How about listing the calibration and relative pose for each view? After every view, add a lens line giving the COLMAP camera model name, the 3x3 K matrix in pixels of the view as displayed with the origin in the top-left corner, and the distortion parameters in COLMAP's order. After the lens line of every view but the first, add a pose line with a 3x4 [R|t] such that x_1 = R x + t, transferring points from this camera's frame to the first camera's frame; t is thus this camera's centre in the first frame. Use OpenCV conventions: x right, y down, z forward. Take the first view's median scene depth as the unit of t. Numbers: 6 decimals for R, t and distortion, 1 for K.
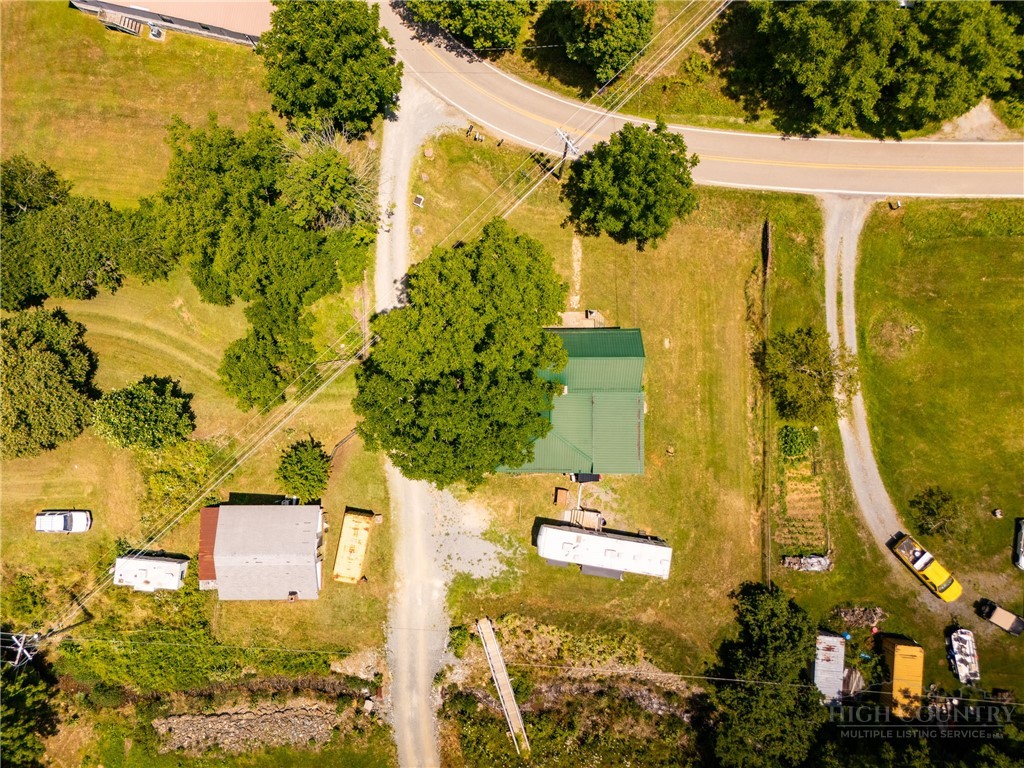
lens RADIAL K [[710.3, 0, 512.0], [0, 710.3, 384.0], [0, 0, 1]] dist [0.064657, -0.052583]
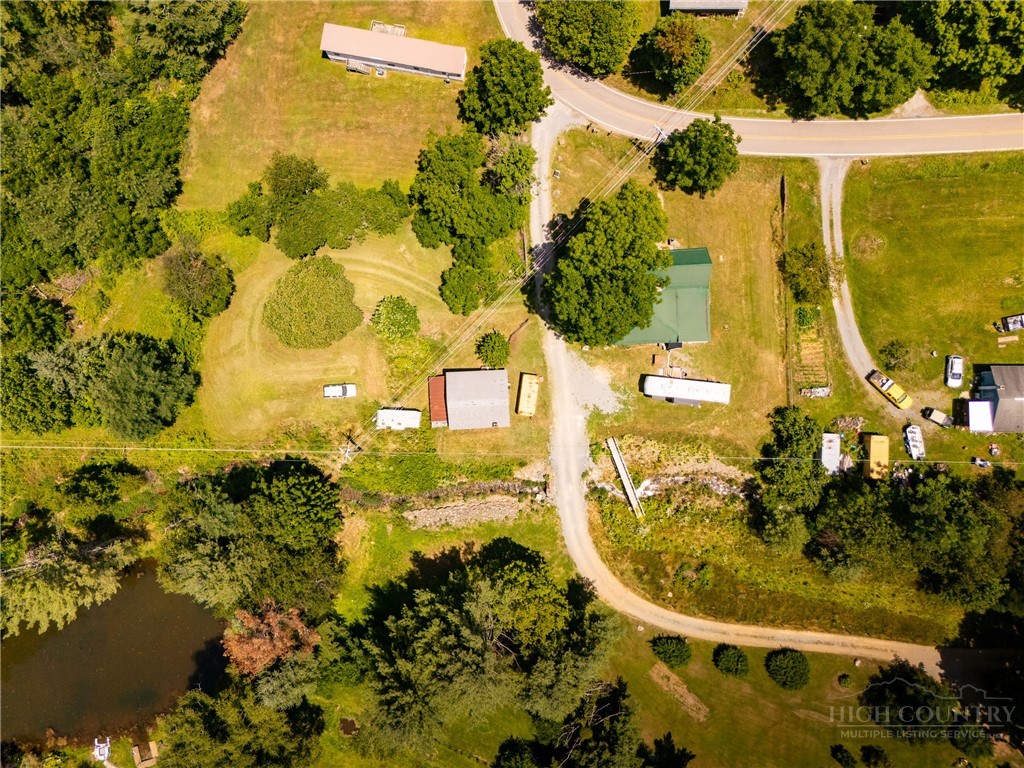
lens RADIAL K [[710.3, 0, 512.0], [0, 710.3, 384.0], [0, 0, 1]] dist [0.064657, -0.052583]
pose [[0.999004, -0.044446, -0.004058, -0.247347], [0.044543, 0.998607, 0.028299, 0.153919], [0.002795, -0.028452, 0.999591, -0.575022]]
